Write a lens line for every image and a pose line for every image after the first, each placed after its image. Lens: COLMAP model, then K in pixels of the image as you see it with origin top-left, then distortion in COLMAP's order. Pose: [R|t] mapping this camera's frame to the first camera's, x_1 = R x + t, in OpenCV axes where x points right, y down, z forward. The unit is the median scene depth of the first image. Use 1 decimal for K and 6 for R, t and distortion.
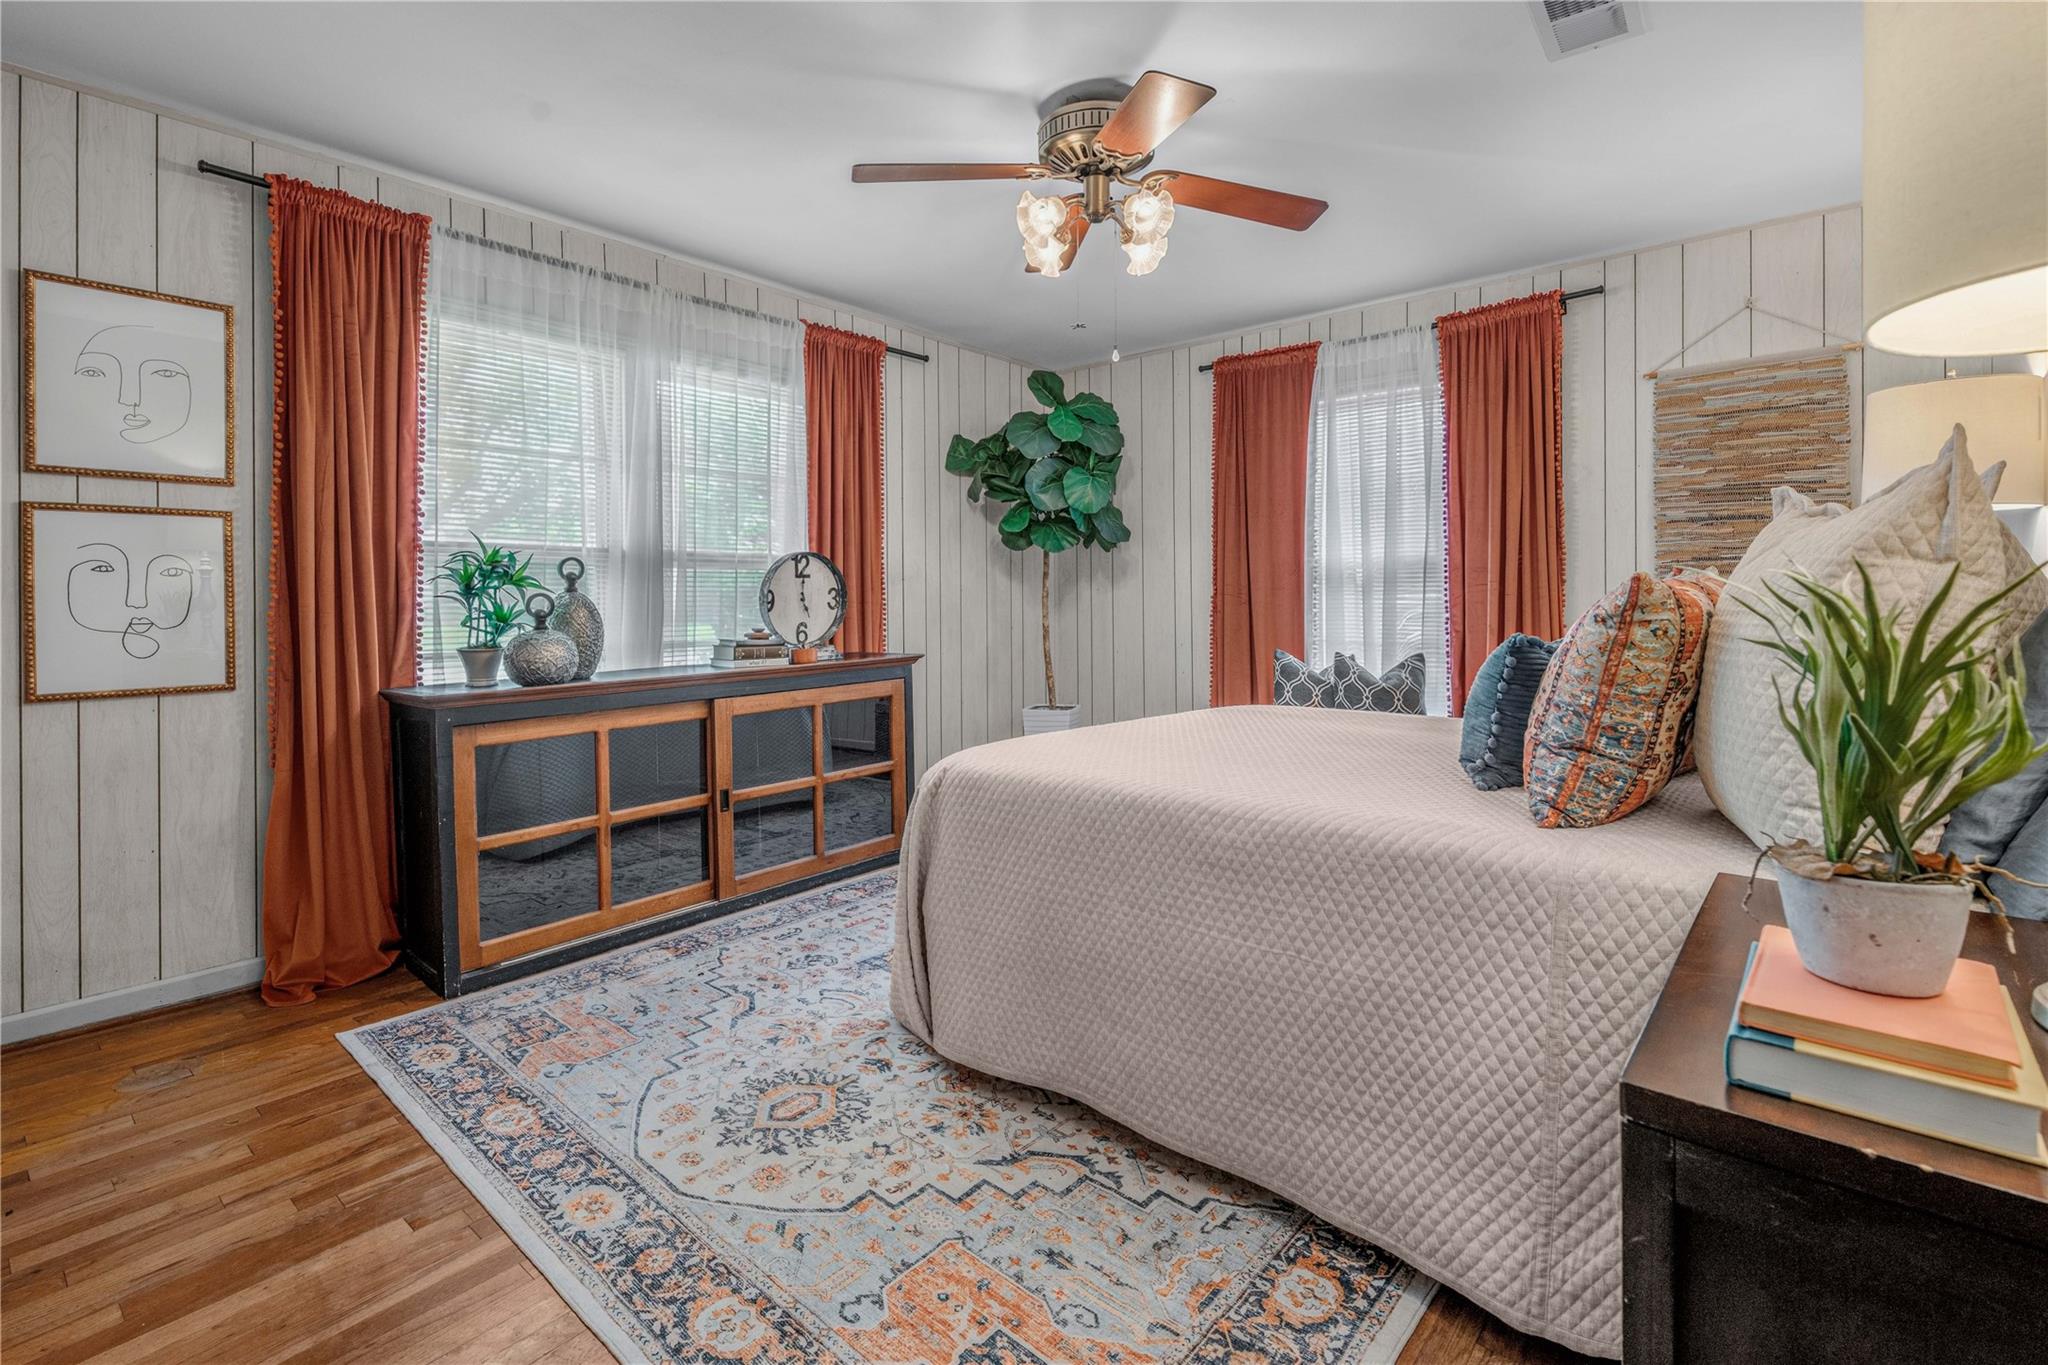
lens RADIAL K [[906.6, 0, 981.0], [0, 906.6, 596.4], [0, 0, 1]] dist [0.003134, 0.000076]
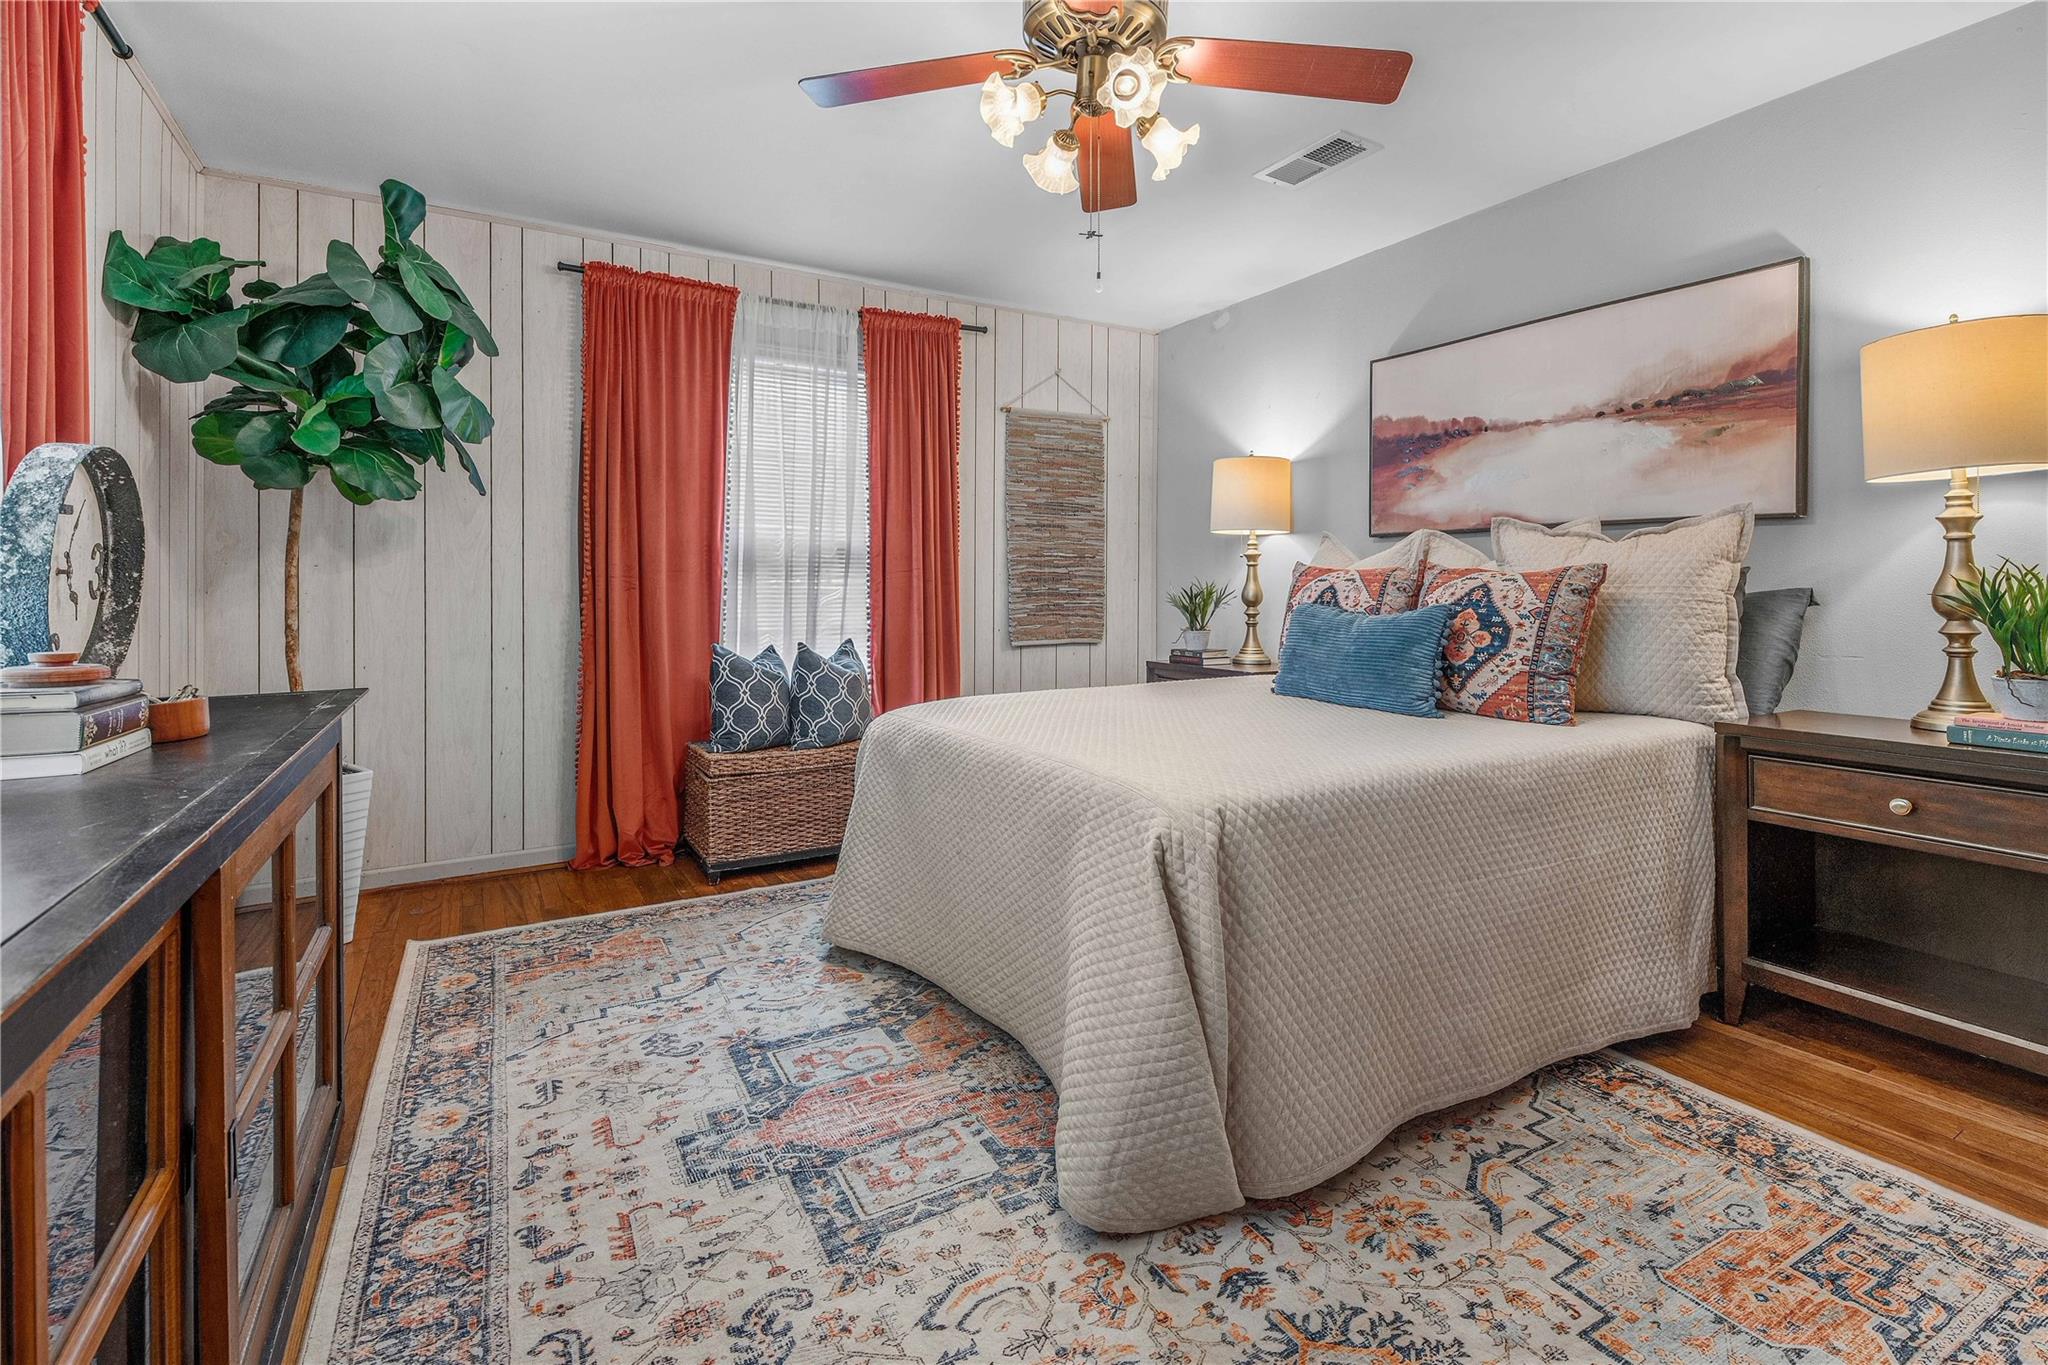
lens RADIAL K [[943.3, 0, 1026.7], [0, 943.3, 574.8], [0, 0, 1]] dist [0.004661, -0.000776]
pose [[0.308232, 0.019802, 0.951105, -0.706301], [-0.004468, 0.999802, -0.019369, 0.017965], [-0.951301, 0.001721, 0.308260, 0.809836]]
